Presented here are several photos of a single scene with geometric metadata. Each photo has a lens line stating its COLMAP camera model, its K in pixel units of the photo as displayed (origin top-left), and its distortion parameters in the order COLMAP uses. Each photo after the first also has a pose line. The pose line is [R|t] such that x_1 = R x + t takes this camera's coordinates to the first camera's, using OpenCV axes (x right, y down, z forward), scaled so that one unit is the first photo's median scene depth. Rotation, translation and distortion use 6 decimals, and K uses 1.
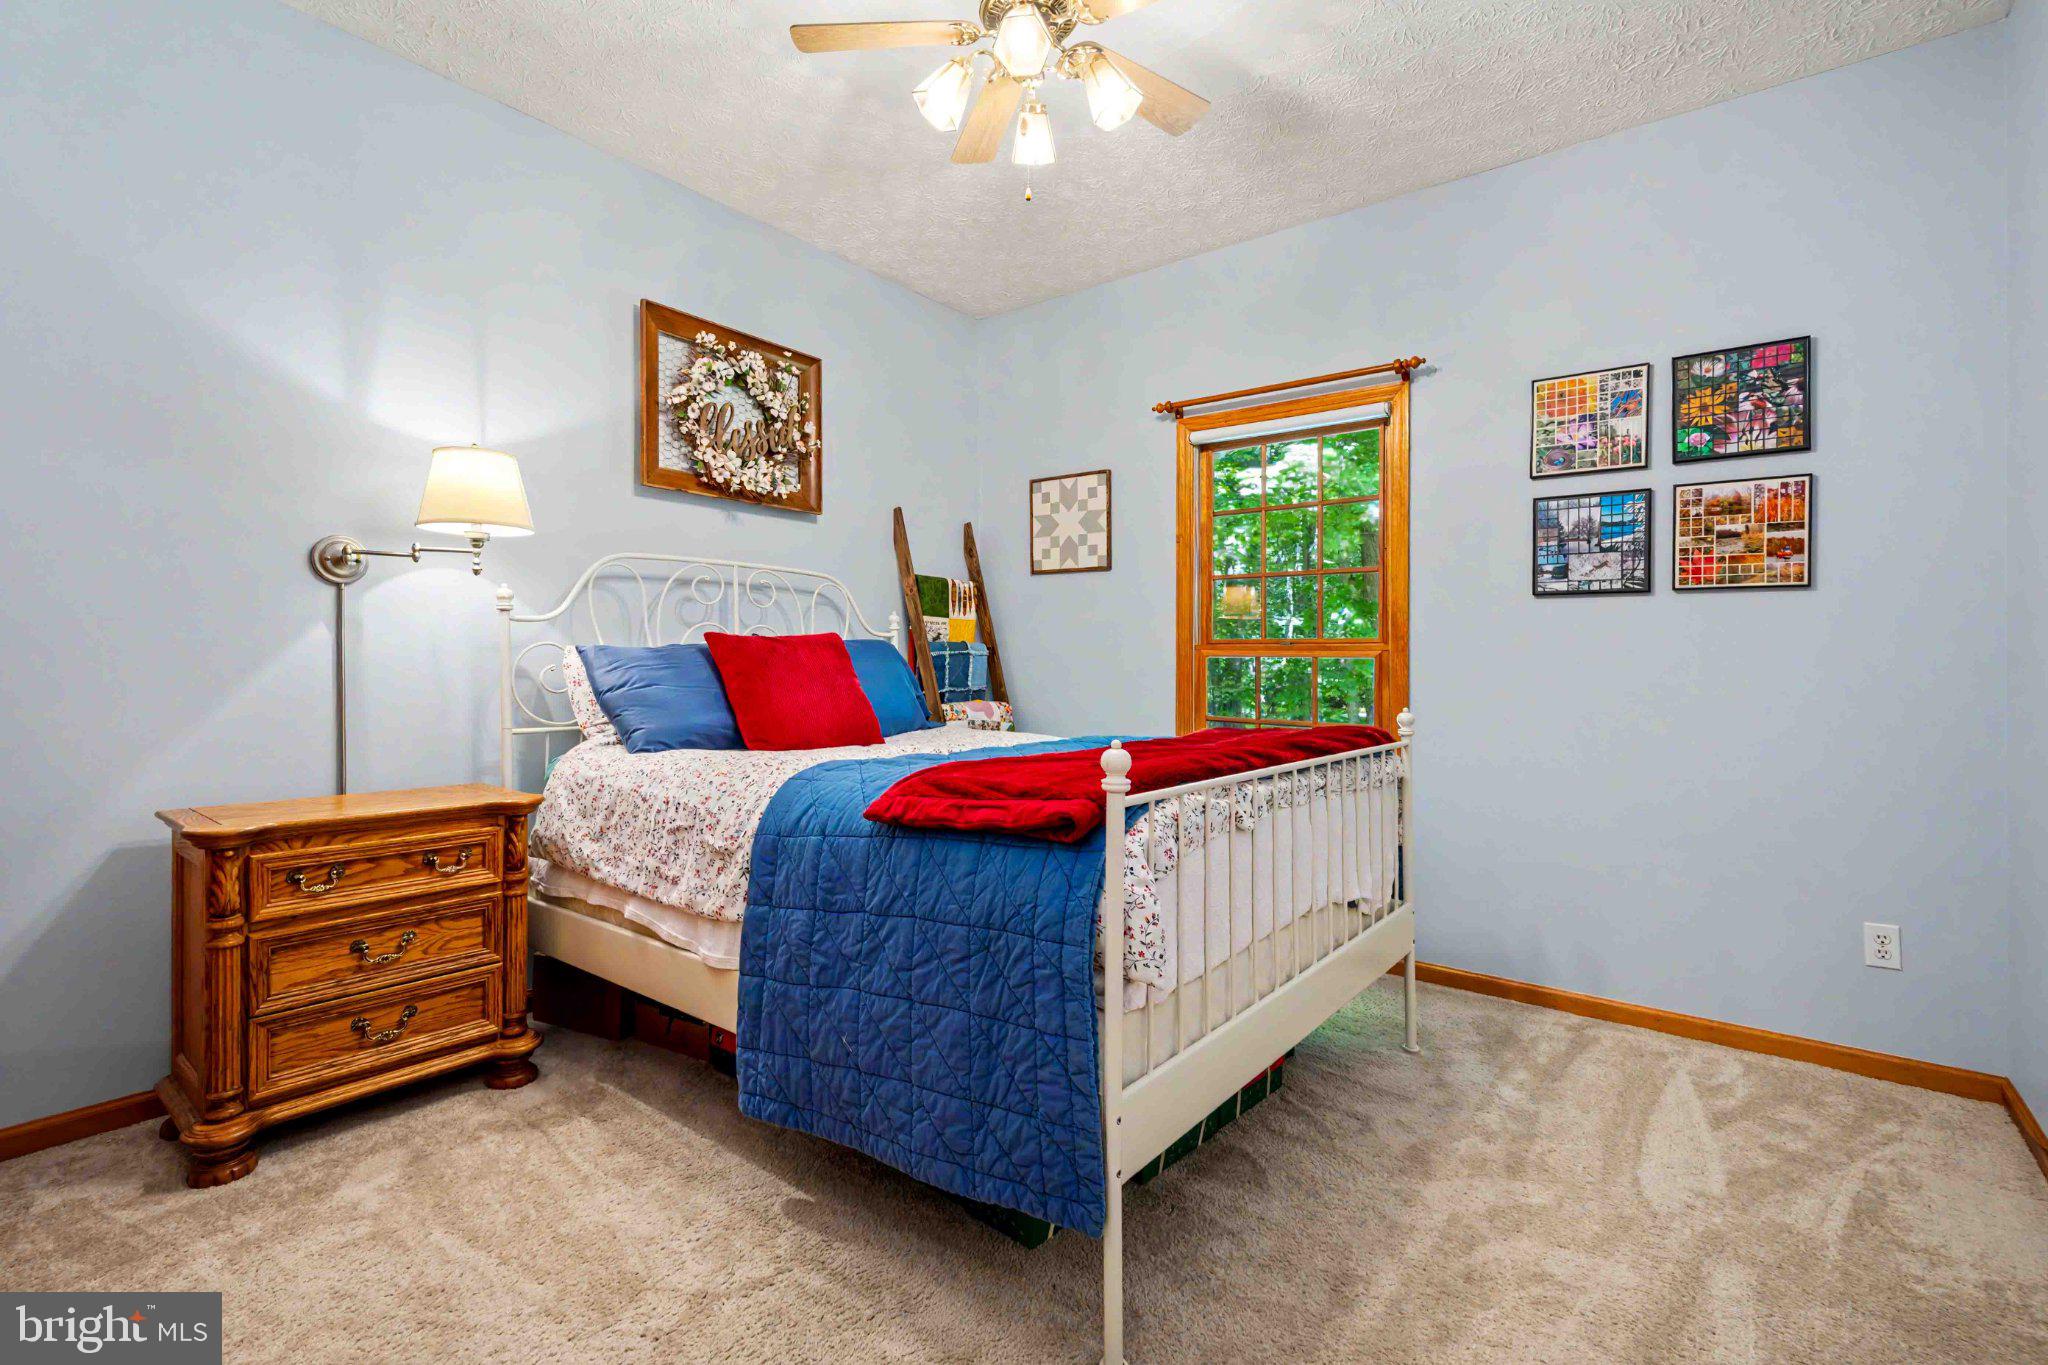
lens RADIAL K [[927.4, 0, 1013.1], [0, 927.4, 682.2], [0, 0, 1]] dist [0.004120, -0.000371]
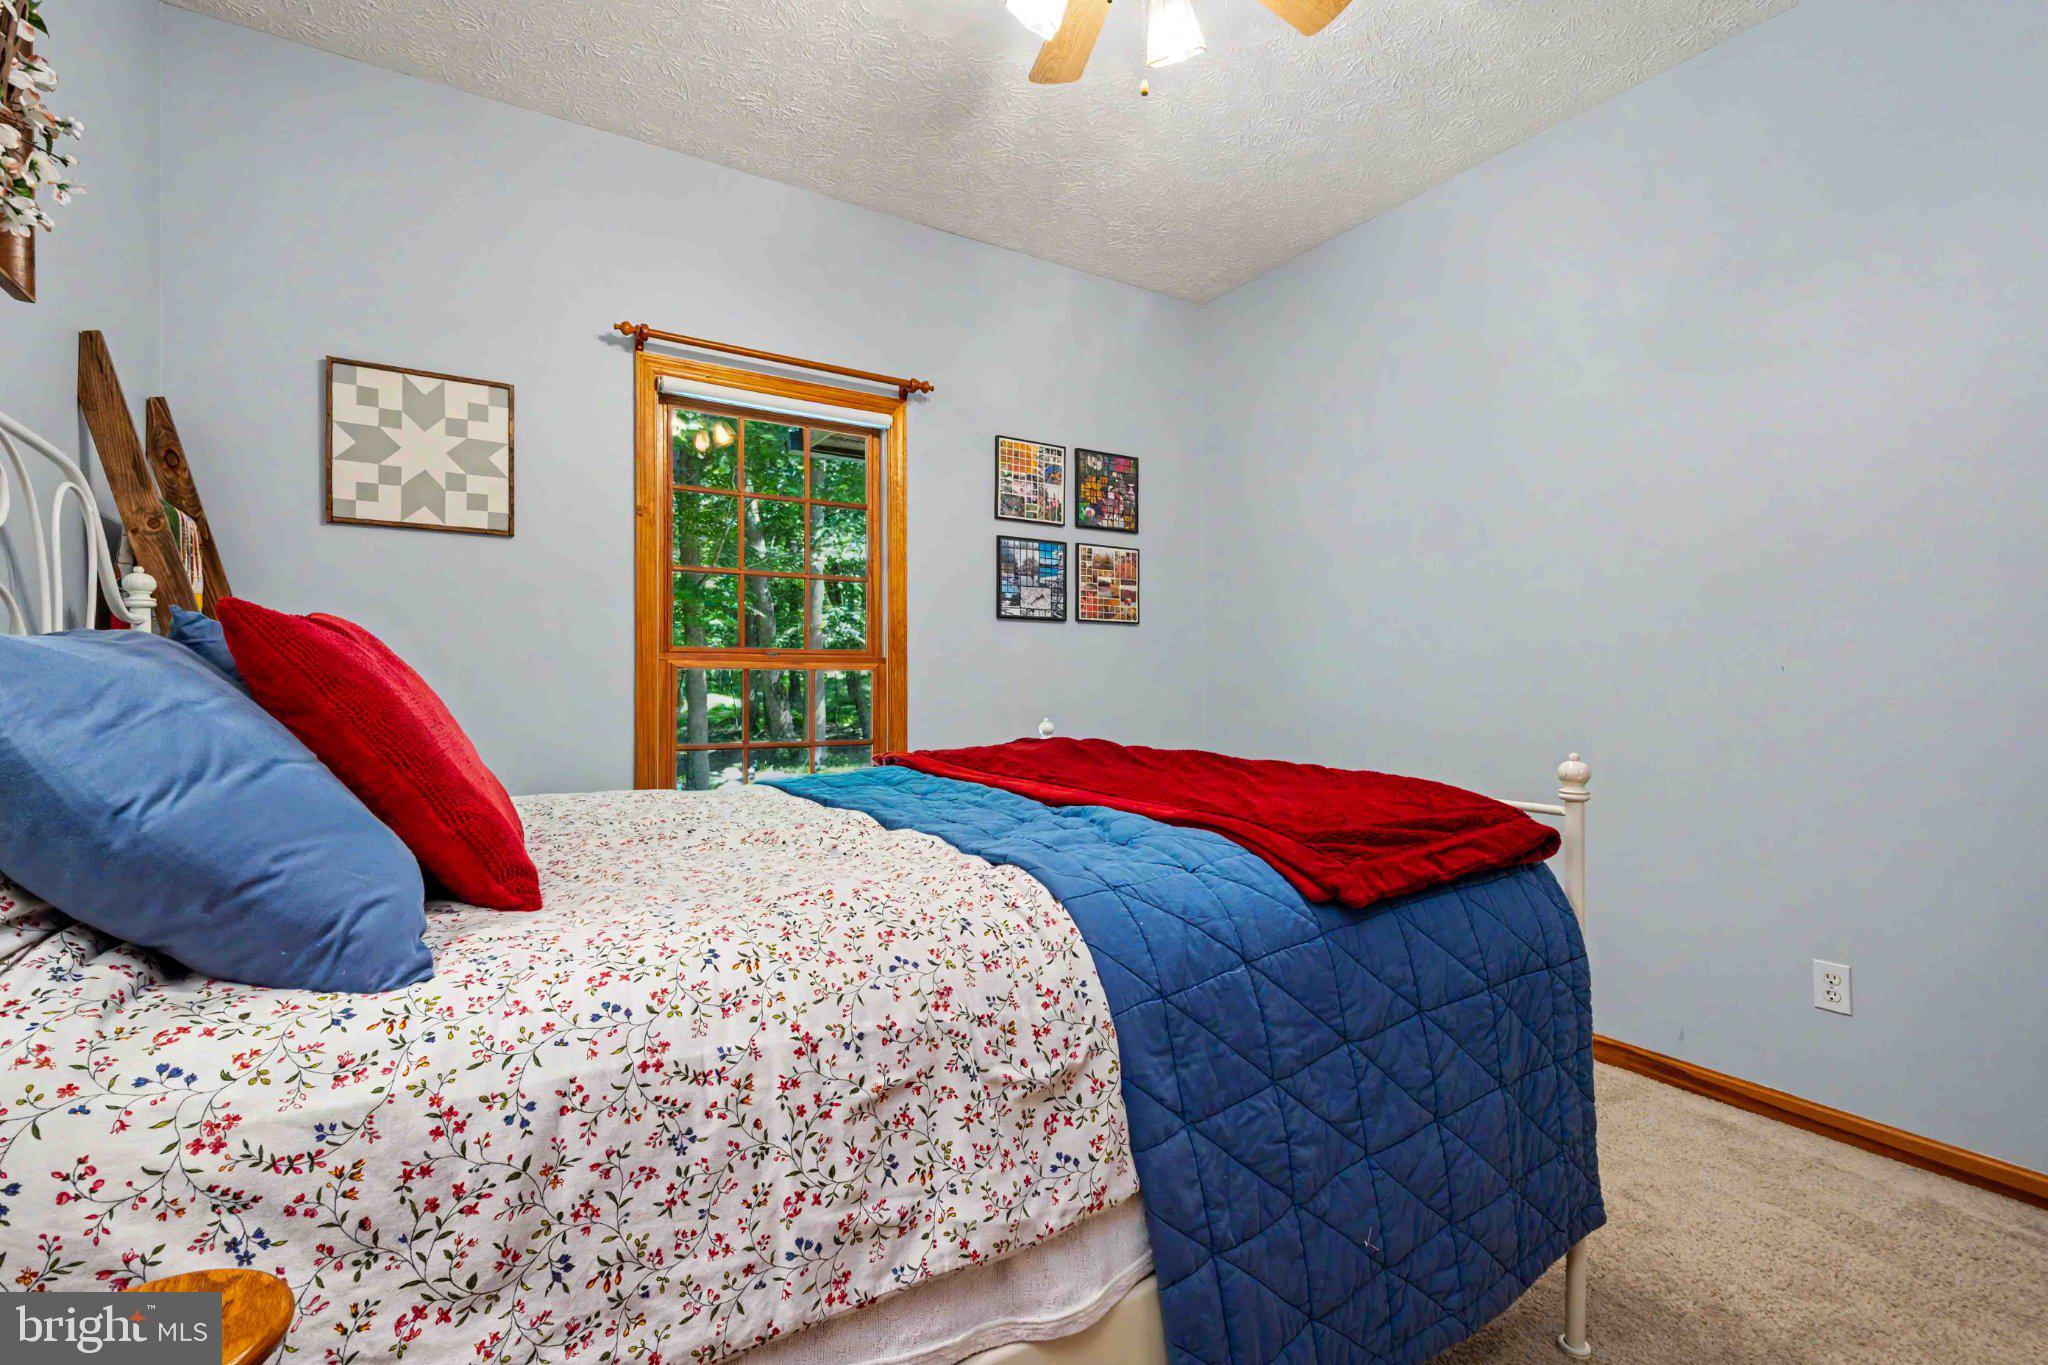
lens RADIAL K [[927.4, 0, 1013.2], [0, 927.4, 668.5], [0, 0, 1]] dist [0.004120, -0.000371]
pose [[0.335922, 0.002469, 0.941887, -0.564053], [0.020523, 0.999740, -0.009940, -0.018726], [-0.941666, 0.022670, 0.335784, 0.625099]]
